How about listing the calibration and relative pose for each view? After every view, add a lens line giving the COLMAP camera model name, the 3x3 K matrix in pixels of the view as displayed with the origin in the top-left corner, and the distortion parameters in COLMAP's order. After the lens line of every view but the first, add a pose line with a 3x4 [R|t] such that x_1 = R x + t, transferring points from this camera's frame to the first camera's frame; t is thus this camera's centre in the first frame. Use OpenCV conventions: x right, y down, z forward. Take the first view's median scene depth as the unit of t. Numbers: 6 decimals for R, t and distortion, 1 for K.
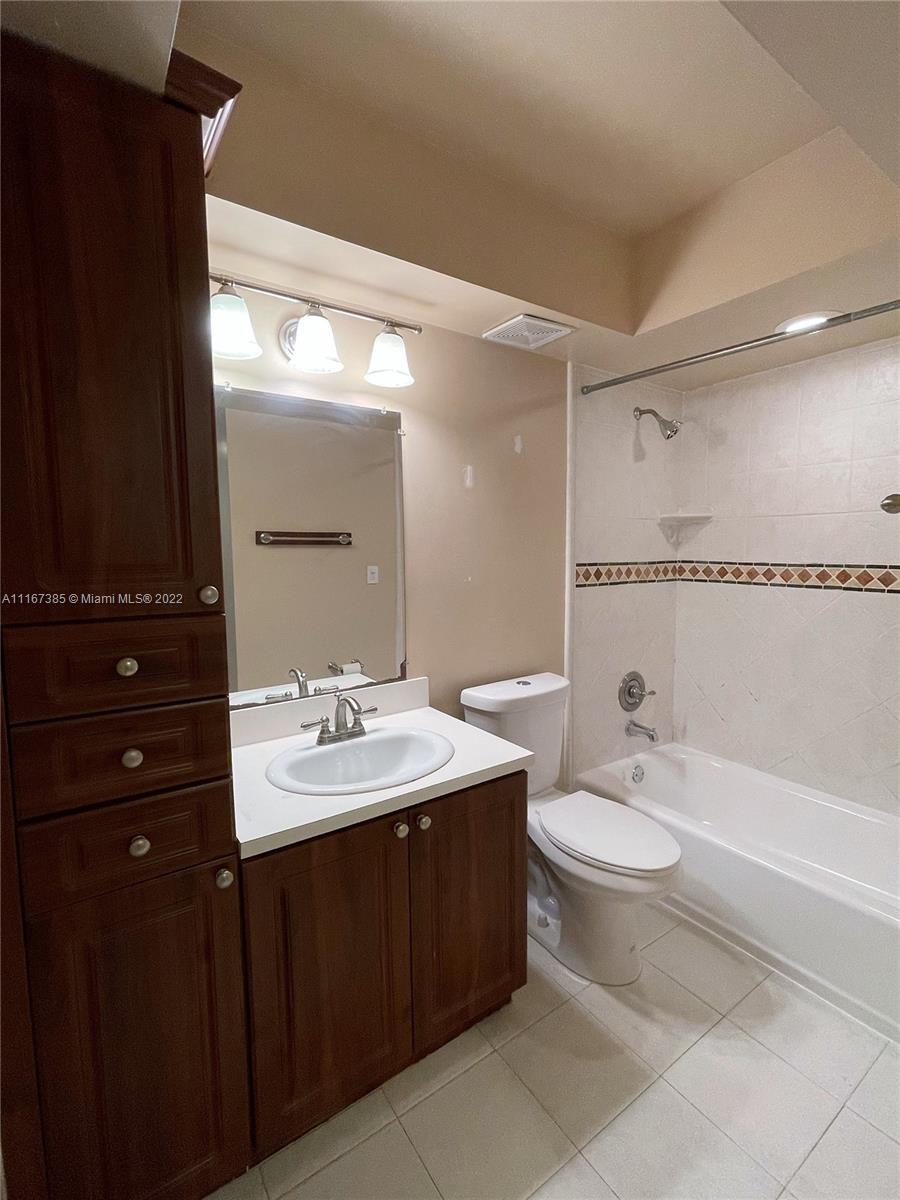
lens RADIAL K [[535.4, 0, 449.1], [0, 535.4, 597.7], [0, 0, 1]] dist [0.000577, 0.000215]
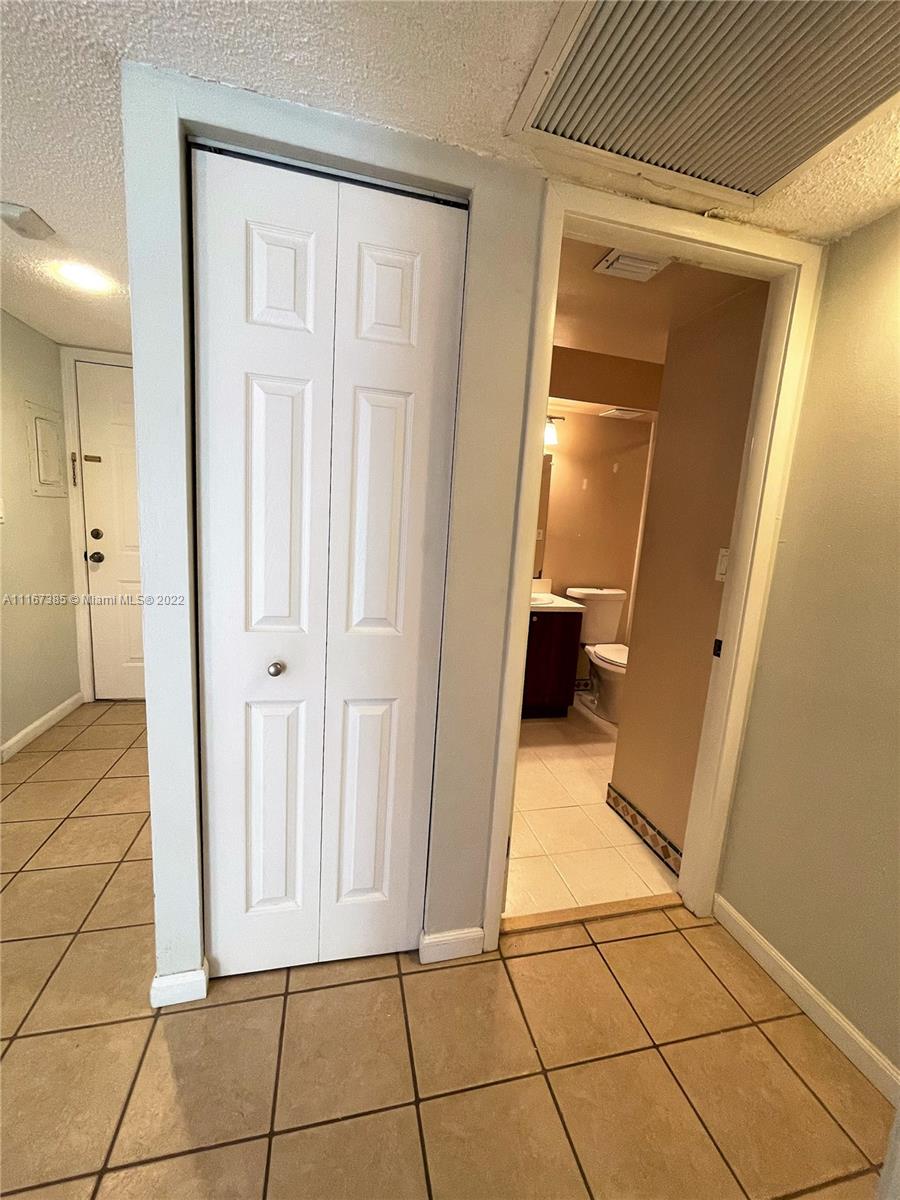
lens RADIAL K [[485.9, 0, 450.0], [0, 485.9, 600.0], [0, 0, 1]] dist [0.000082, 0.000703]
pose [[0.932539, 0.124816, -0.338809, 0.222799], [-0.106229, 0.991663, 0.072940, 0.118277], [0.345089, -0.032028, 0.938023, -0.850466]]
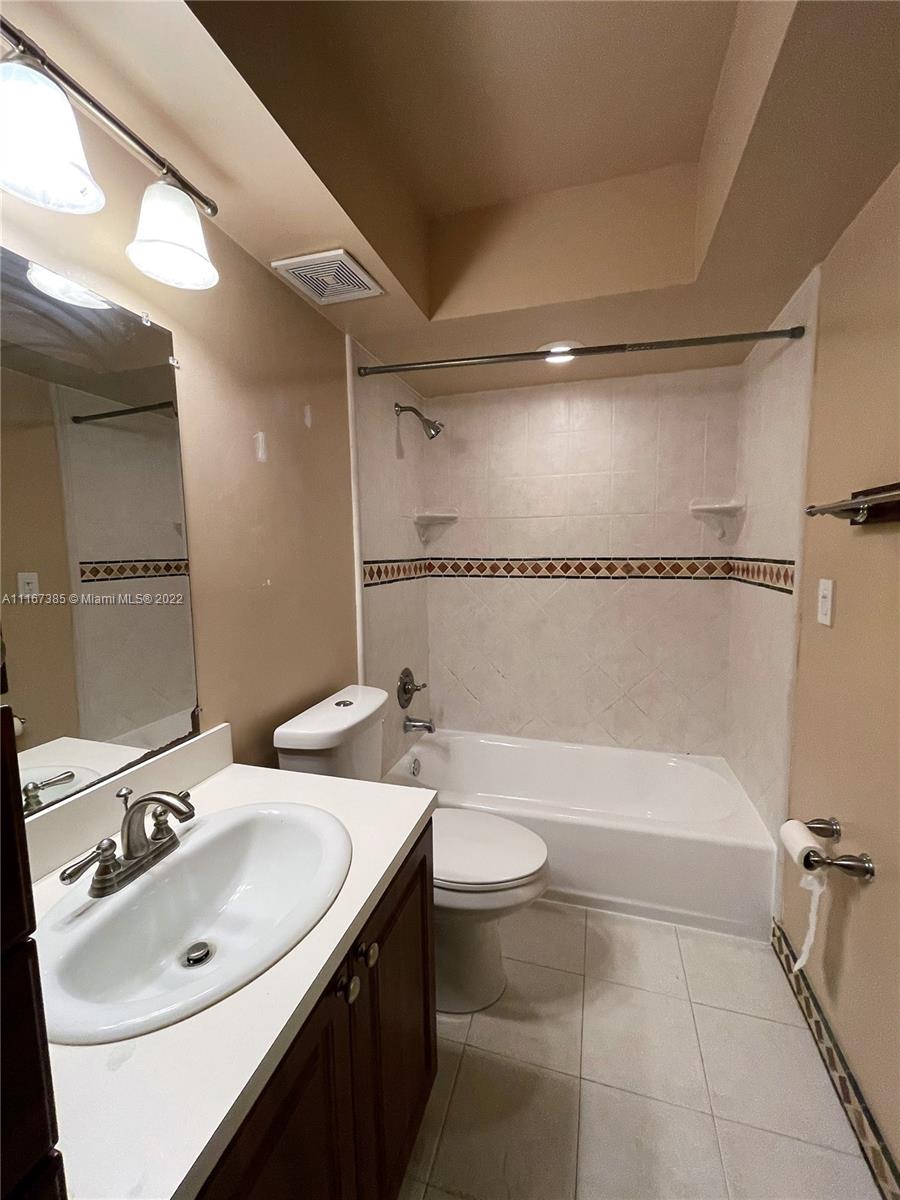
lens RADIAL K [[485.9, 0, 450.0], [0, 485.9, 600.0], [0, 0, 1]] dist [0.000082, 0.000703]
pose [[0.778123, -0.066325, 0.624601, -0.184273], [0.062596, 0.997647, 0.027956, -0.012576], [-0.624985, 0.017344, 0.780444, 0.280379]]
